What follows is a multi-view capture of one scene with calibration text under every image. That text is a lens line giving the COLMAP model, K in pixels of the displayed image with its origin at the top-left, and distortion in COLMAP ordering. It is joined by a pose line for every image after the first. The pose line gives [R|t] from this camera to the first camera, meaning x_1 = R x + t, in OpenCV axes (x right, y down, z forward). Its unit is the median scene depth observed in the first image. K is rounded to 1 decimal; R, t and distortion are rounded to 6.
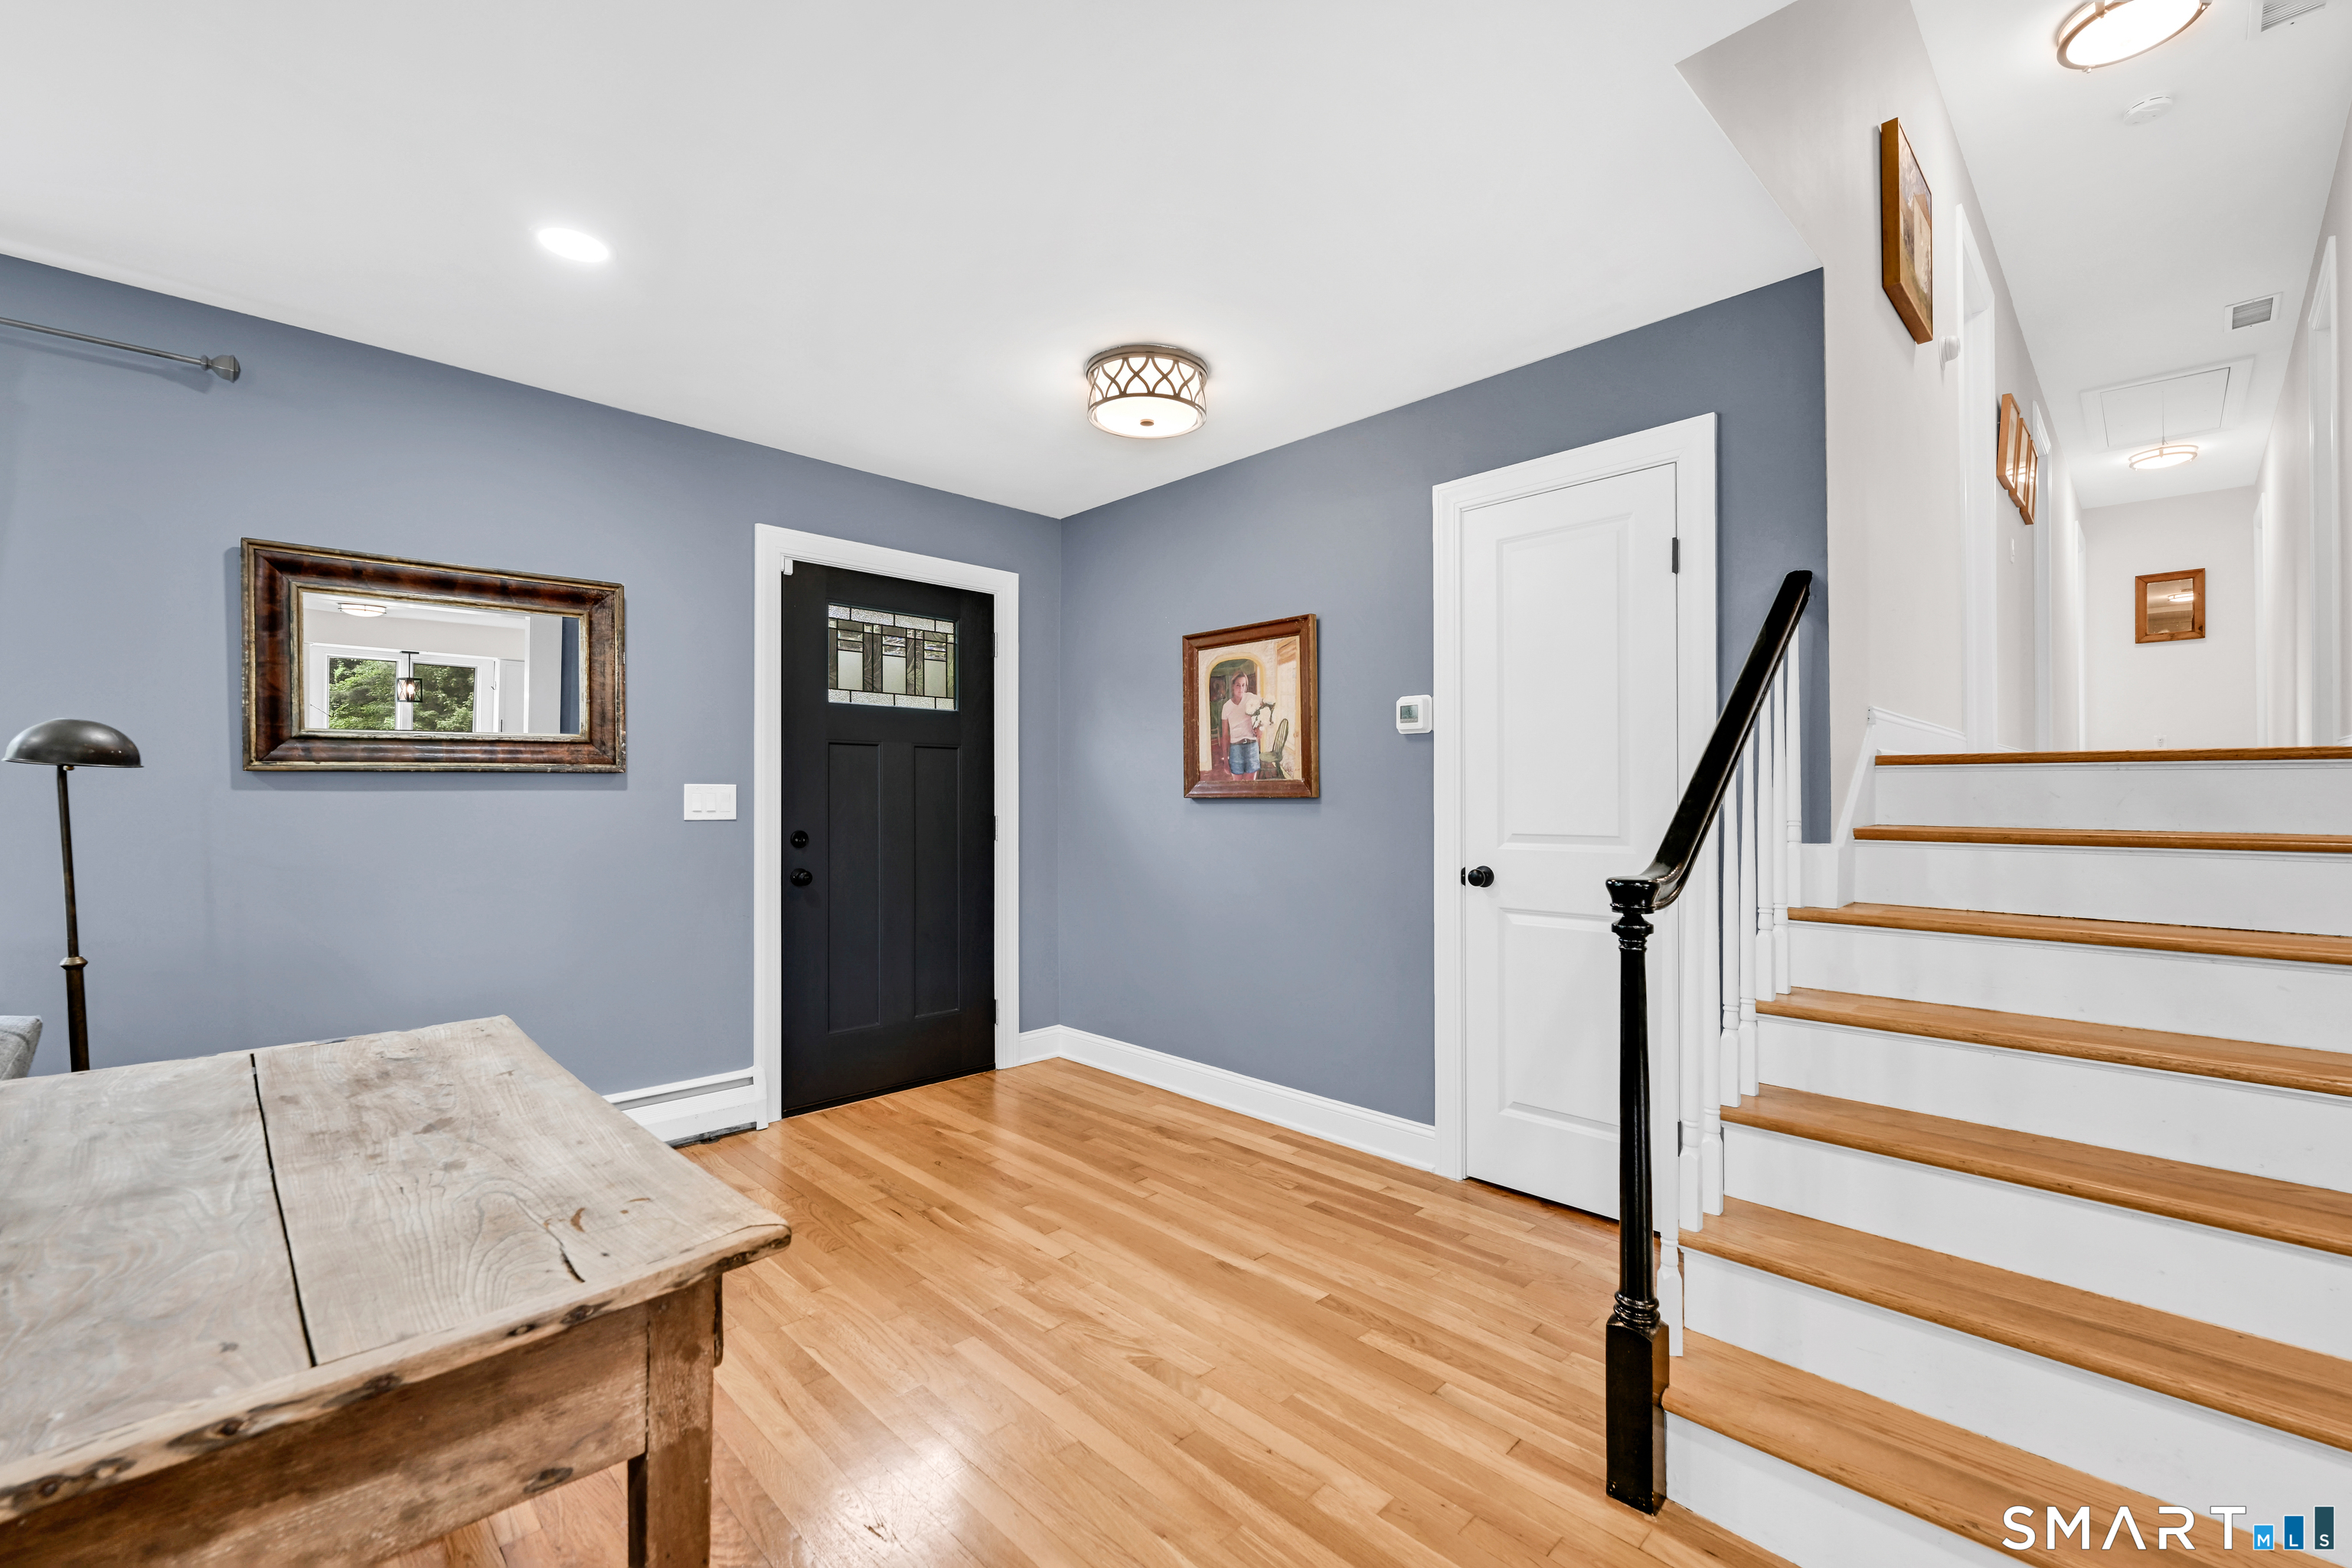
lens RADIAL K [[938.8, 0, 1184.2], [0, 938.8, 783.0], [0, 0, 1]] dist [-0.003985, 0.000128]
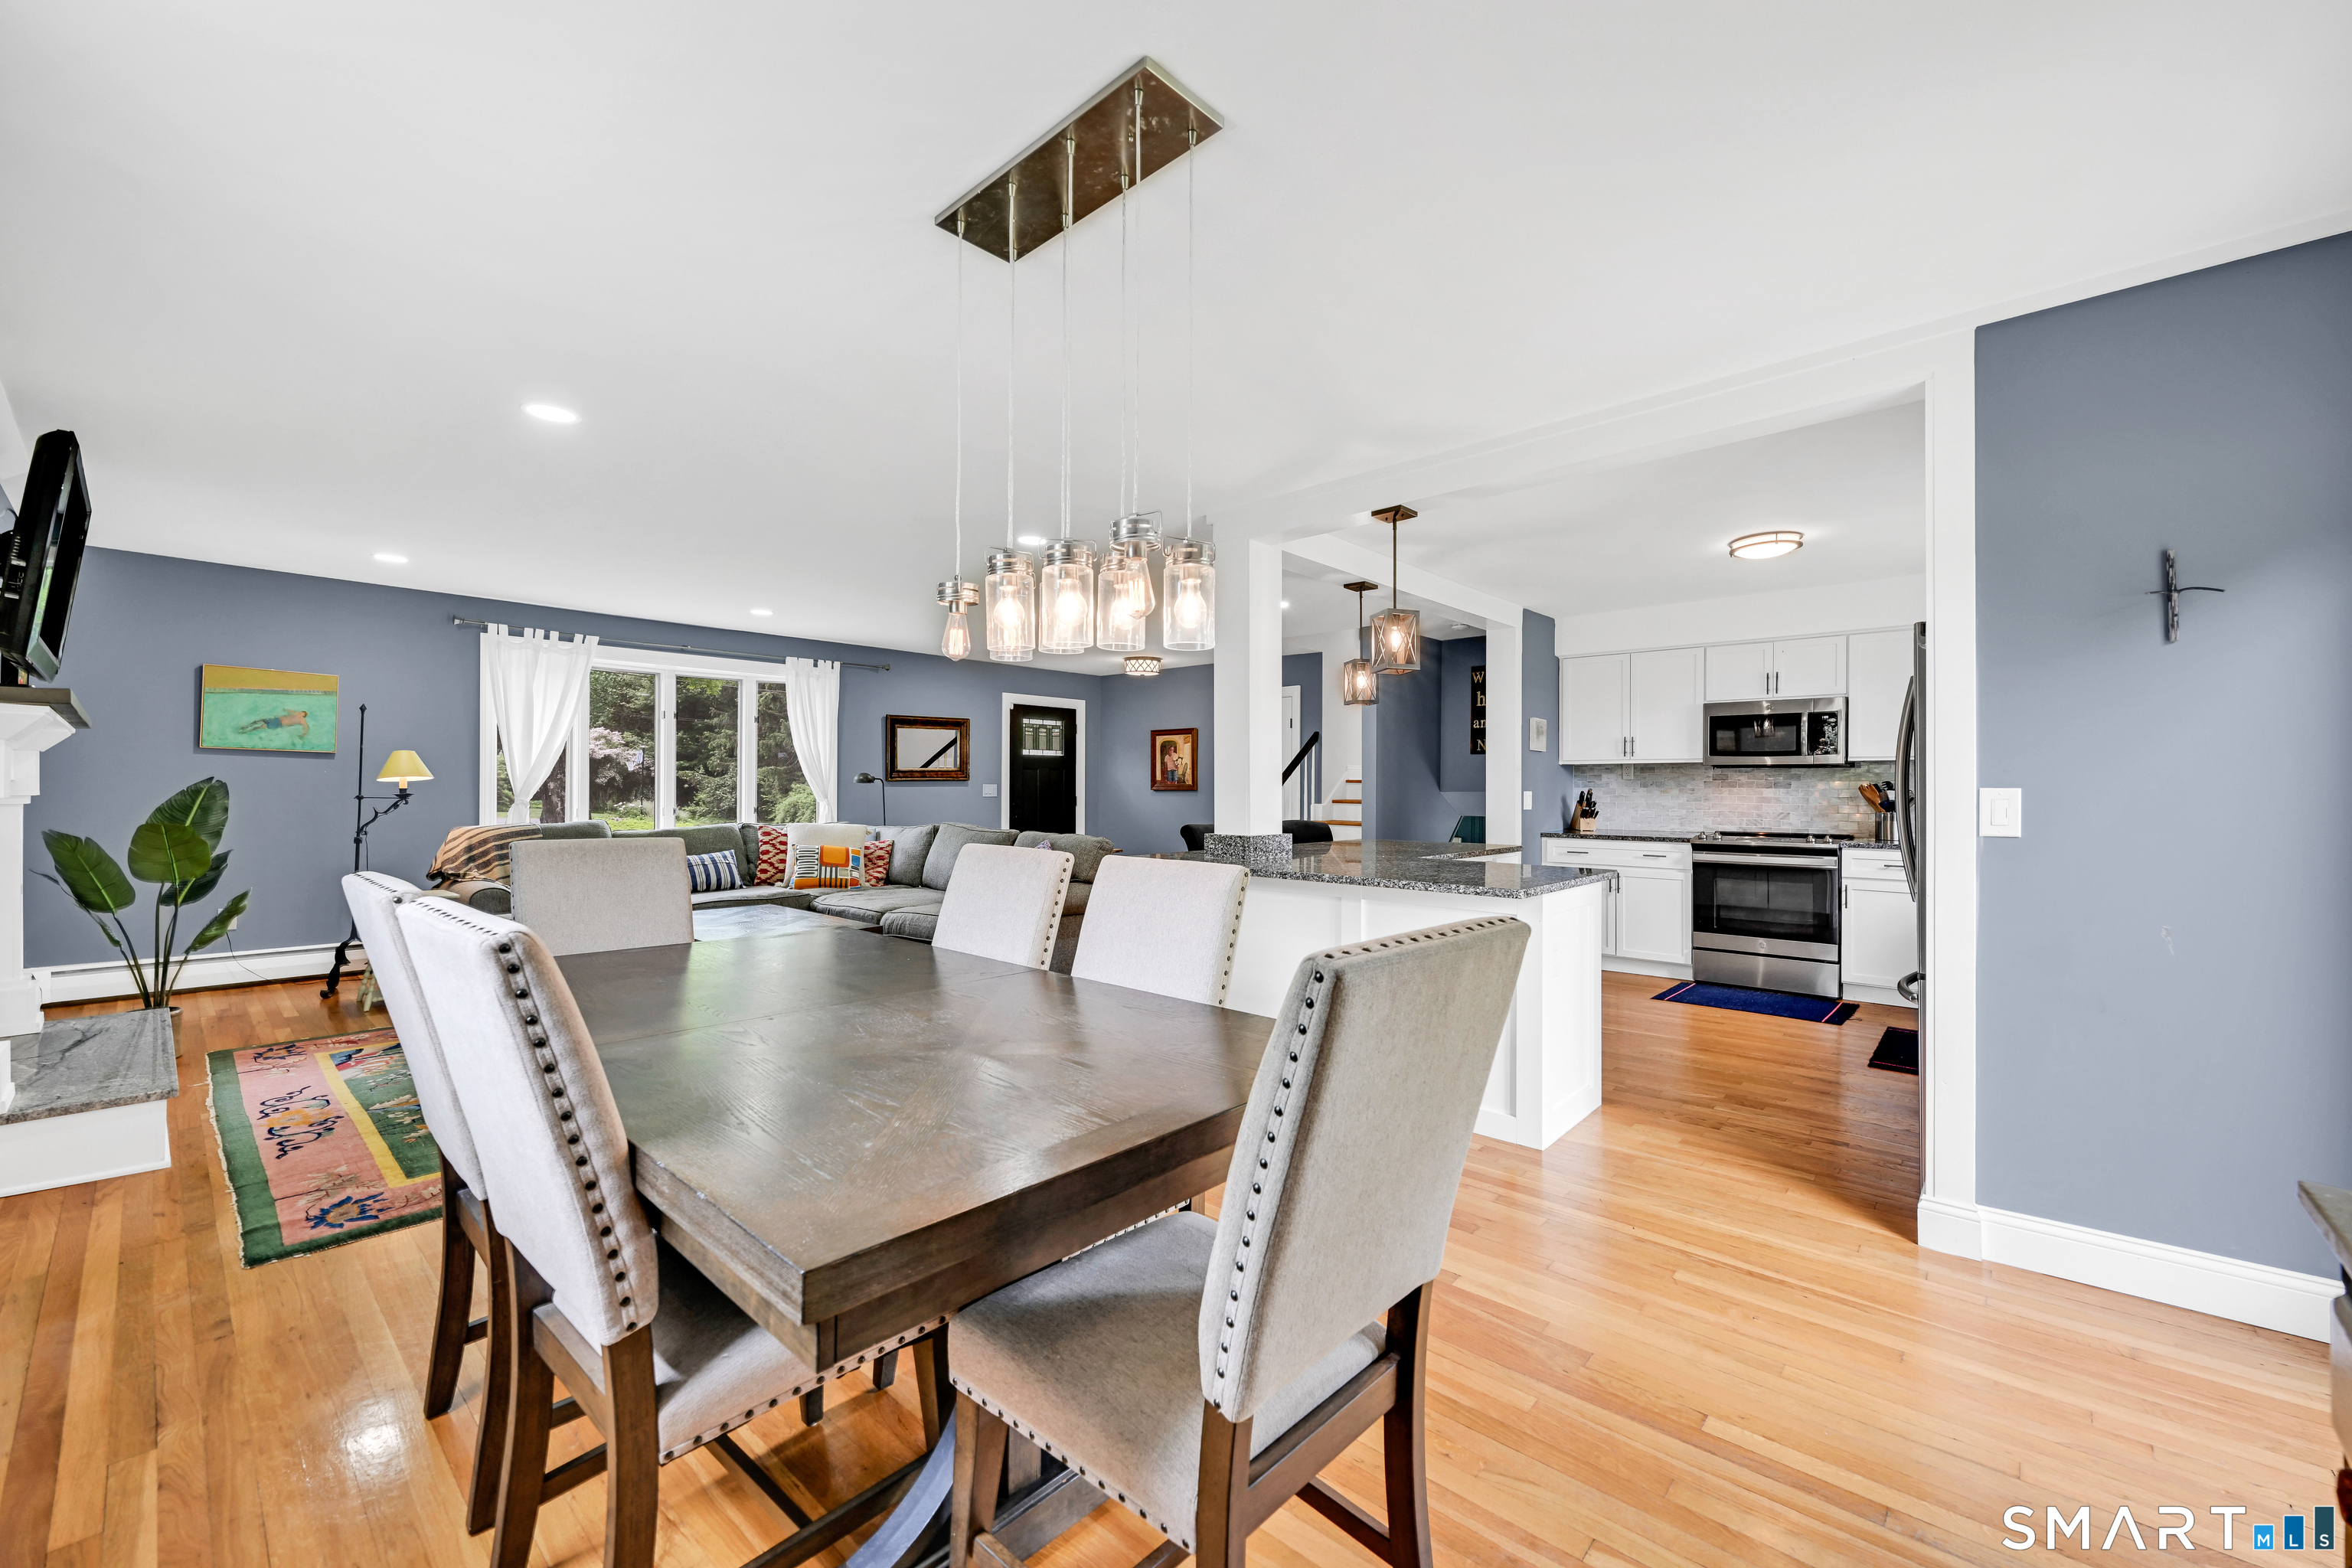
lens RADIAL K [[938.8, 0, 1184.2], [0, 938.8, 783.0], [0, 0, 1]] dist [-0.003985, 0.000128]
pose [[0.997806, 0.007144, 0.065817, -0.087884], [-0.008195, 0.999843, 0.015701, -0.049171], [-0.065695, -0.016206, 0.997708, -1.838377]]
